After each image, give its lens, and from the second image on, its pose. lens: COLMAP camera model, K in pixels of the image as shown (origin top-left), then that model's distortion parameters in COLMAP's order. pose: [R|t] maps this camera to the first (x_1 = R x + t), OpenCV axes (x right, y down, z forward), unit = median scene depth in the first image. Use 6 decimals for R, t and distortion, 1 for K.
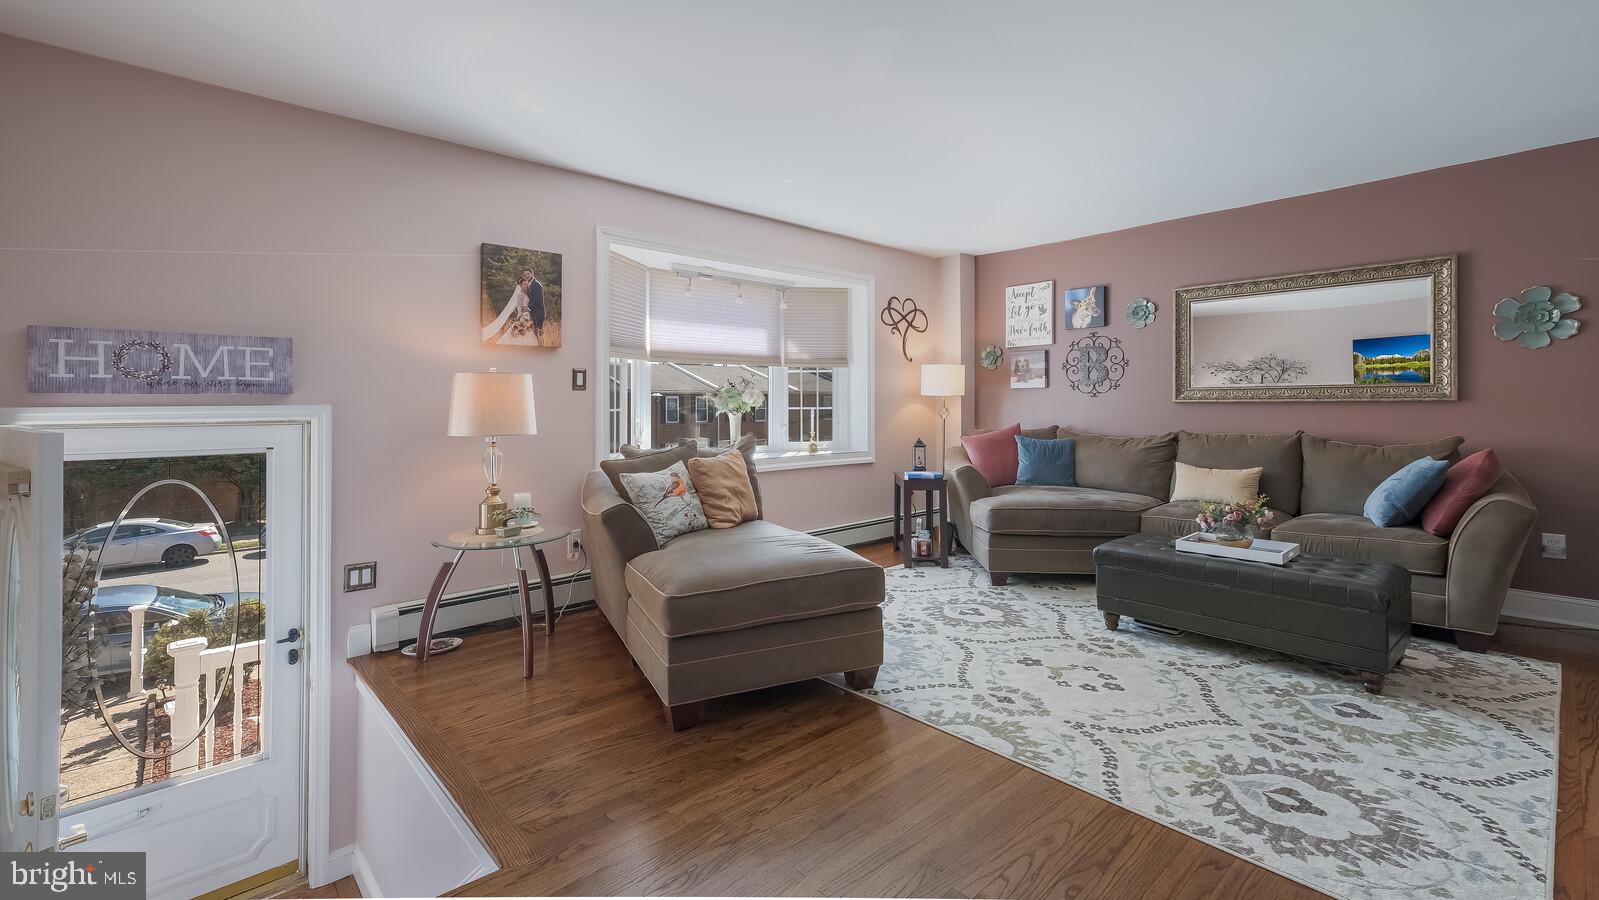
lens RADIAL K [[685.1, 0, 795.7], [0, 685.1, 405.7], [0, 0, 1]] dist [0.018548, 0.000264]
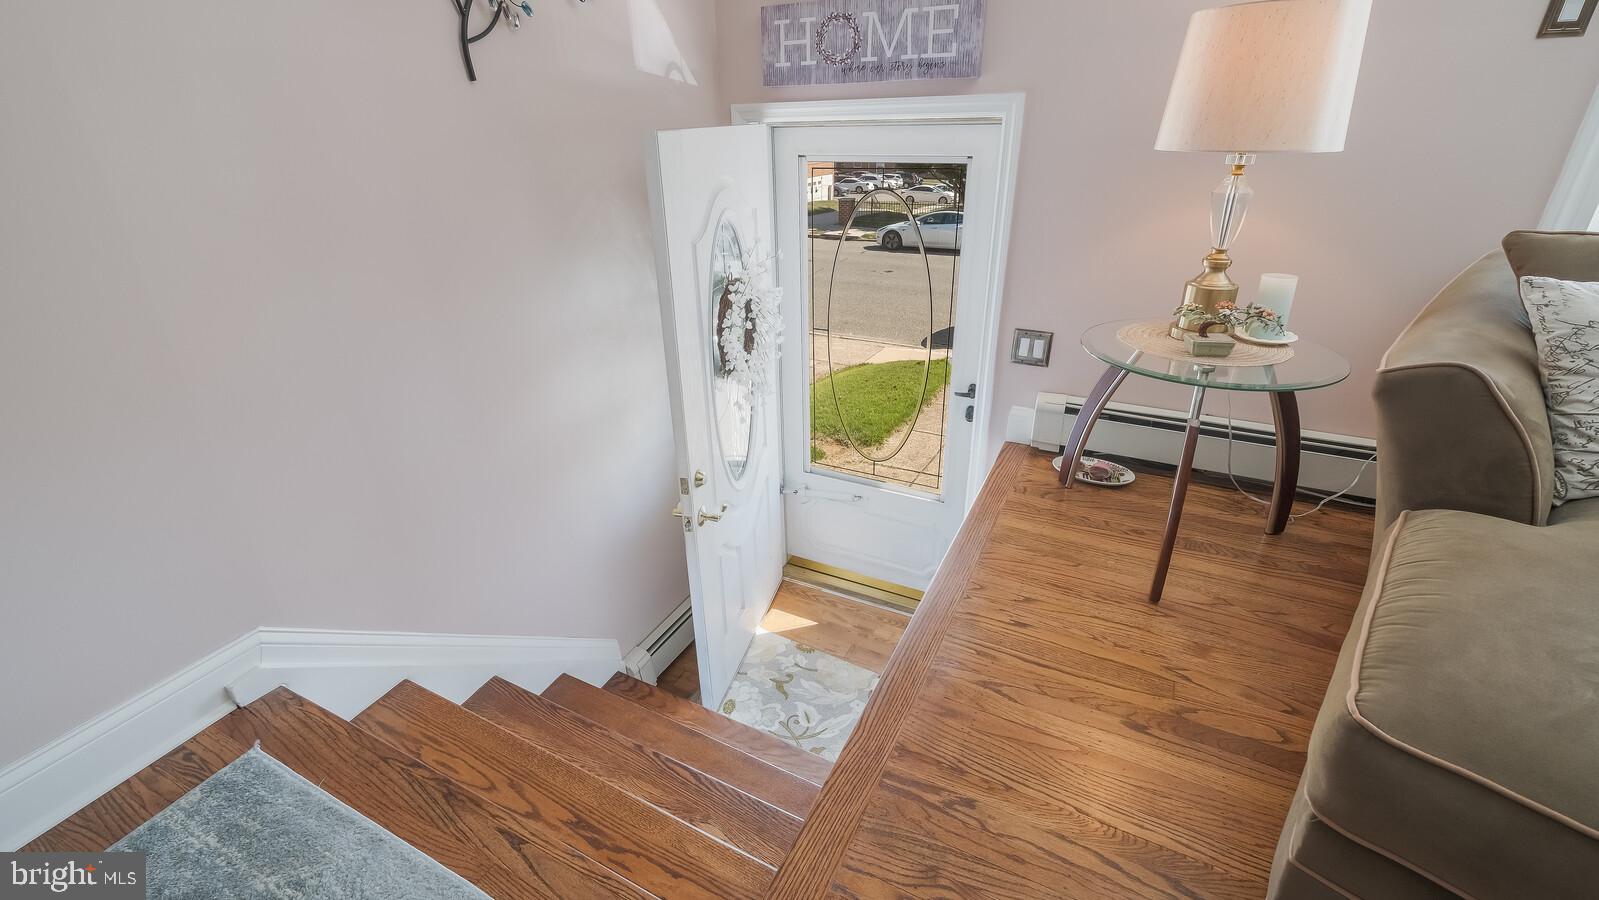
lens RADIAL K [[697.1, 0, 799.3], [0, 697.1, 435.4], [0, 0, 1]] dist [-0.000740, 0.000011]
pose [[0.343483, 0.391408, -0.853709, -0.036946], [0.018956, 0.905940, 0.422981, 0.010397], [0.938968, -0.161469, 0.303755, 0.536886]]
